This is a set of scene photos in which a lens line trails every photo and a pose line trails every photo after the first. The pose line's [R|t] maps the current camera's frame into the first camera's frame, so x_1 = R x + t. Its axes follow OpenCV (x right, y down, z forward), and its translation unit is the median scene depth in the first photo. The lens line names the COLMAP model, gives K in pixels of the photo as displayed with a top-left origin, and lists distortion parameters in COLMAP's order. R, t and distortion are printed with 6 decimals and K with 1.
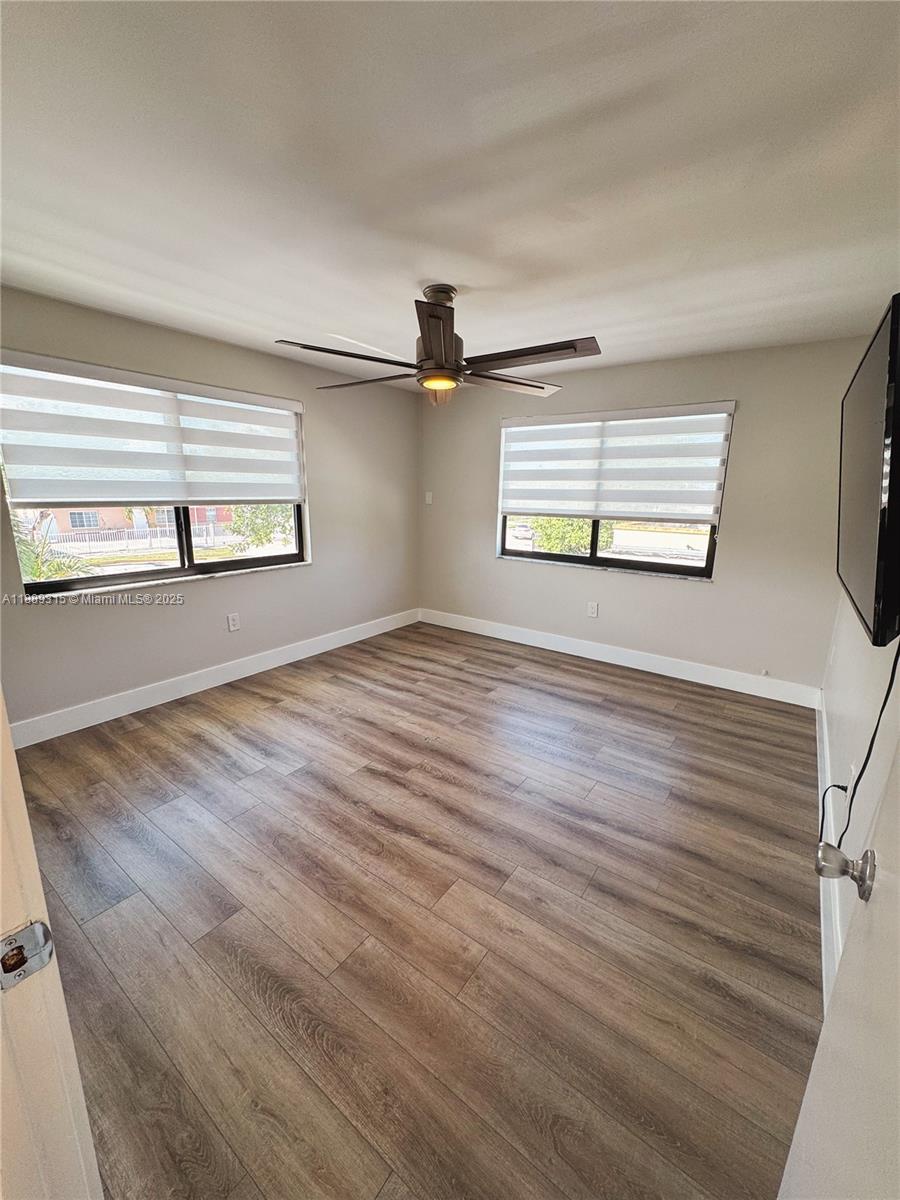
lens RADIAL K [[477.2, 0, 452.0], [0, 477.2, 602.4], [0, 0, 1]] dist [0.000559, 0.000133]
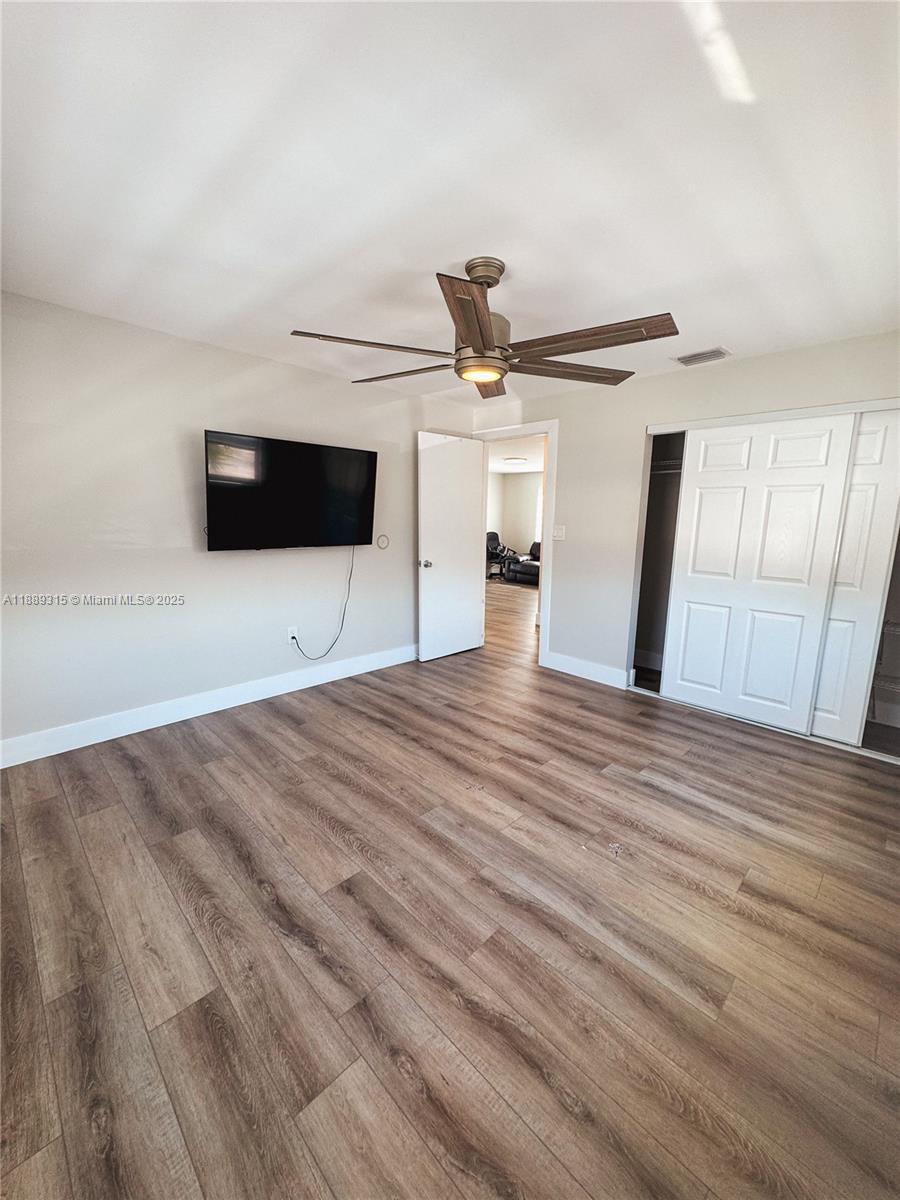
lens RADIAL K [[477.2, 0, 452.0], [0, 477.2, 602.4], [0, 0, 1]] dist [0.000559, 0.000133]
pose [[-0.987115, -0.062731, 0.147204, -0.095930], [0.001007, 0.917497, 0.397741, -0.323911], [-0.160009, 0.392764, -0.905612, 1.486545]]
